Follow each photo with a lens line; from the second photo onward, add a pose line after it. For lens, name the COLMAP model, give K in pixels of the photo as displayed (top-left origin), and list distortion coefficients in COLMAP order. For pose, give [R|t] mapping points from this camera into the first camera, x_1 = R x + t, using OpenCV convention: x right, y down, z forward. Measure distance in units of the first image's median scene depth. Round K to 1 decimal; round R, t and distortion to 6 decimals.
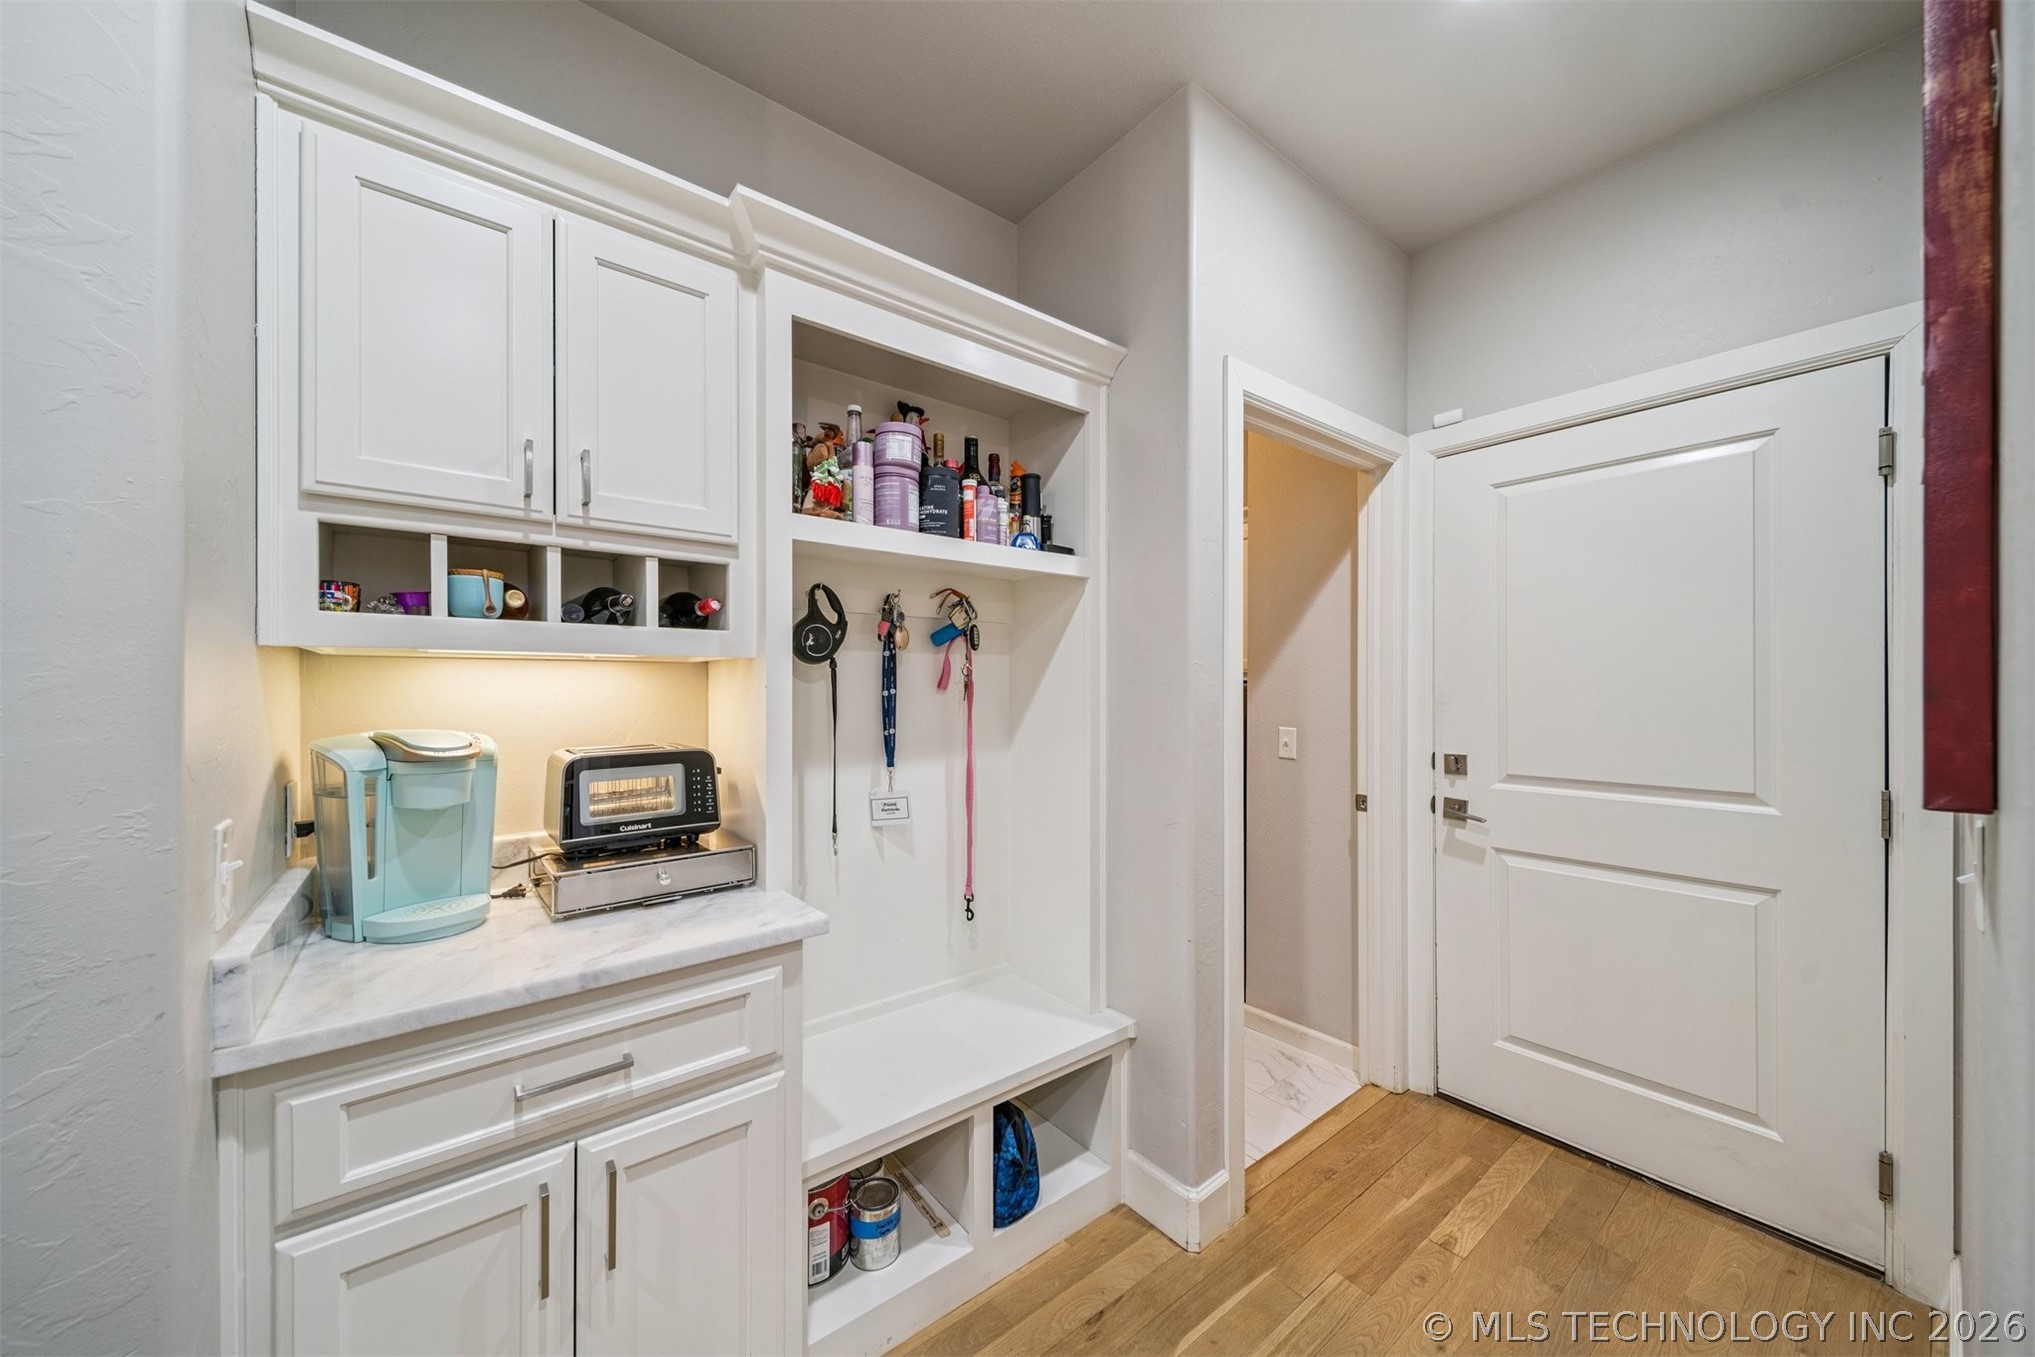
lens RADIAL K [[686.4, 0, 1006.6], [0, 686.4, 685.0], [0, 0, 1]] dist [0.000360, -0.000007]
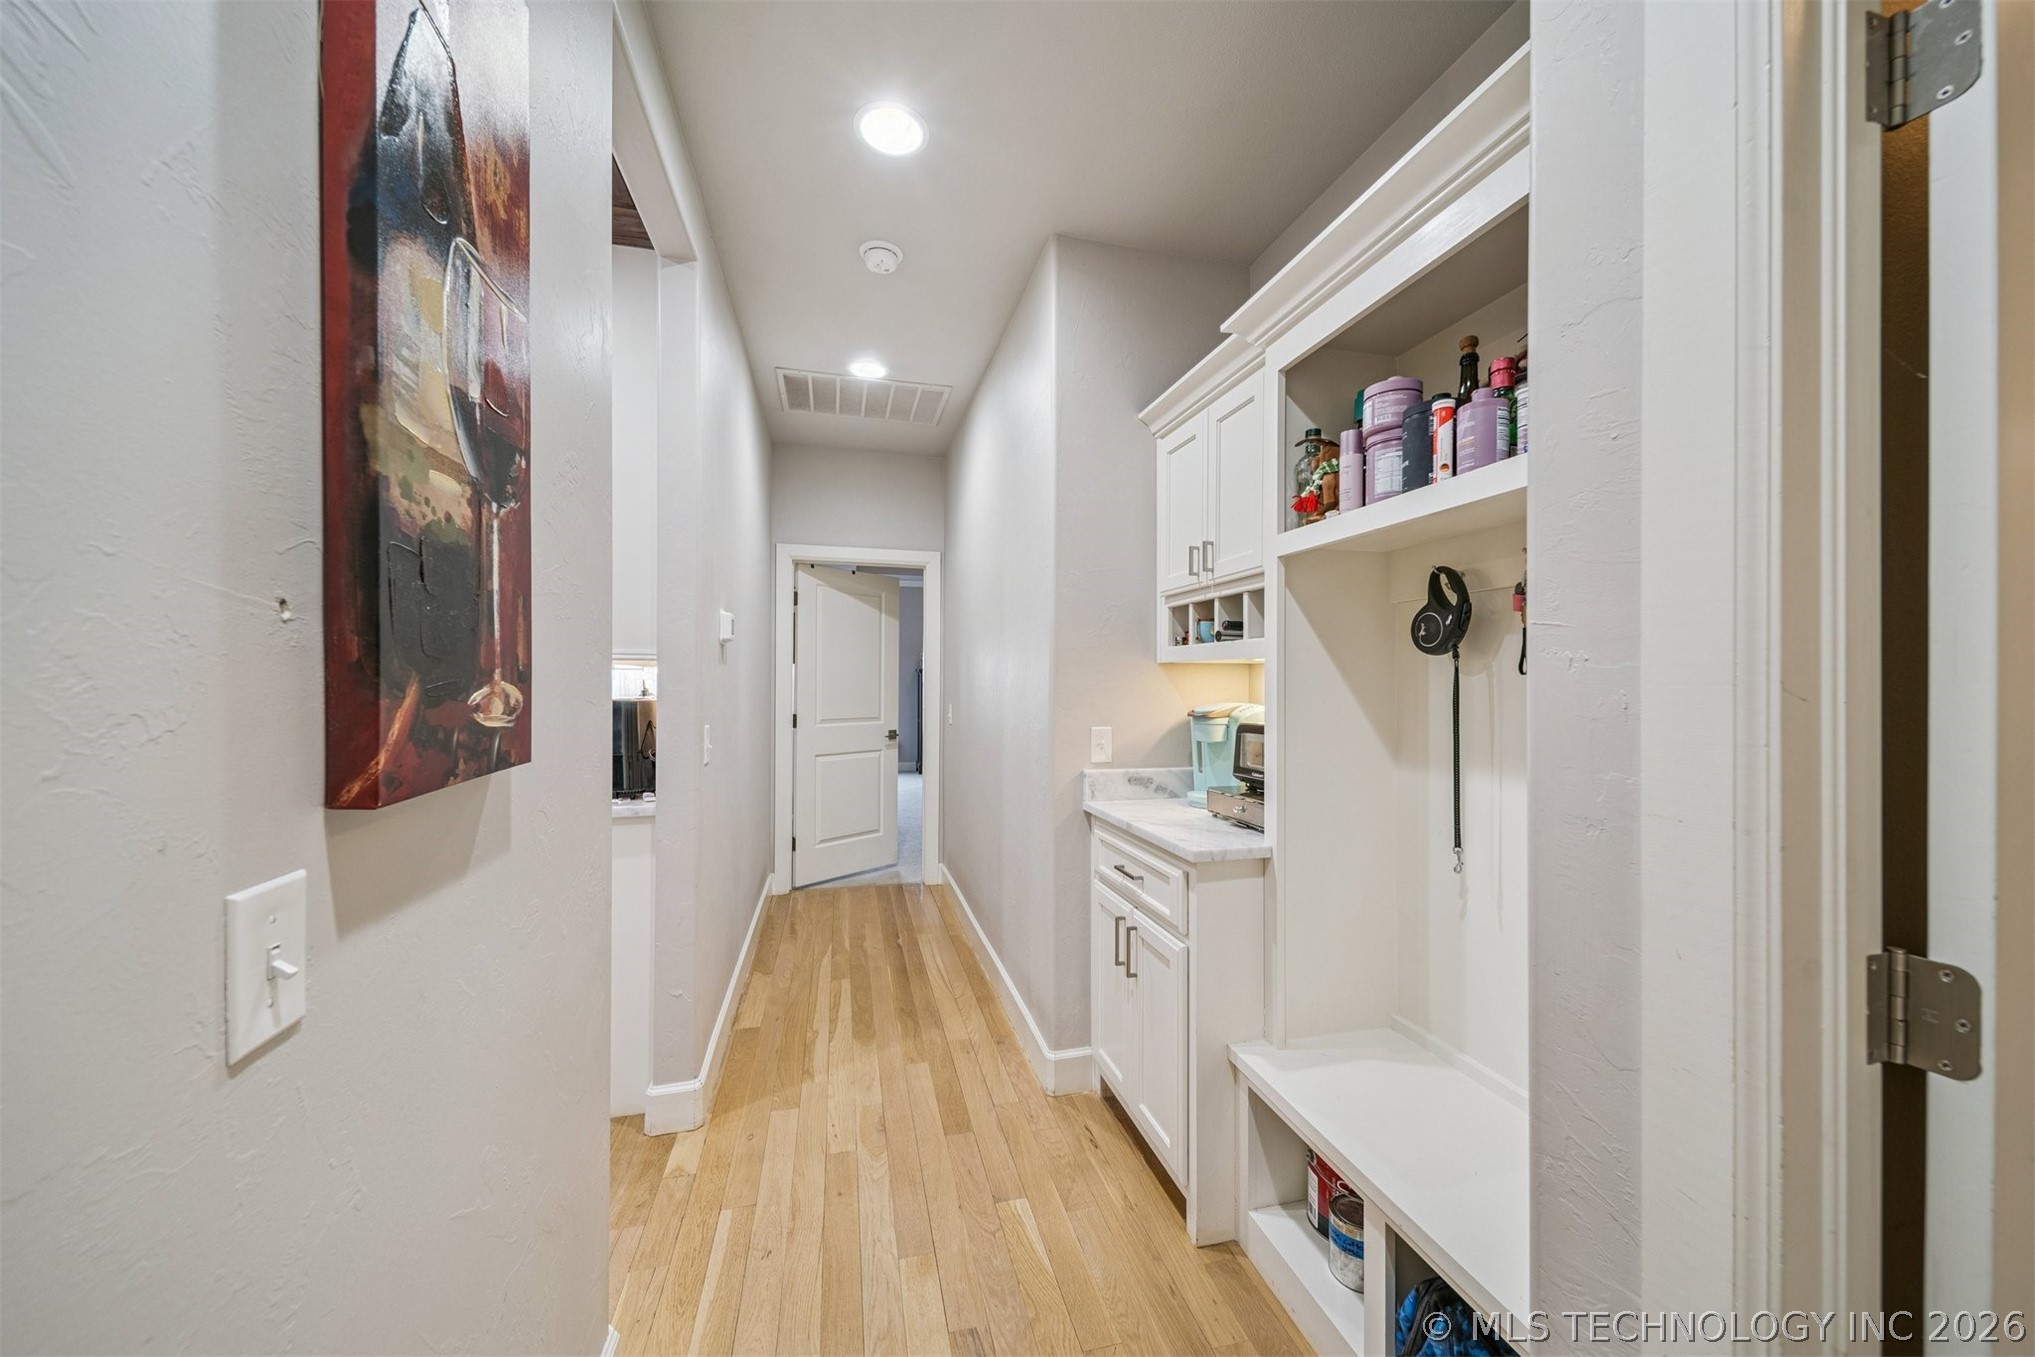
lens RADIAL K [[720.0, 0, 1016.2], [0, 720.0, 680.3], [0, 0, 1]] dist [0.014467, -0.002945]
pose [[-0.404925, -0.002647, -0.914346, 0.920122], [-0.000621, 0.999996, -0.002620, 0.006432], [0.914350, -0.000493, -0.404925, 0.986097]]
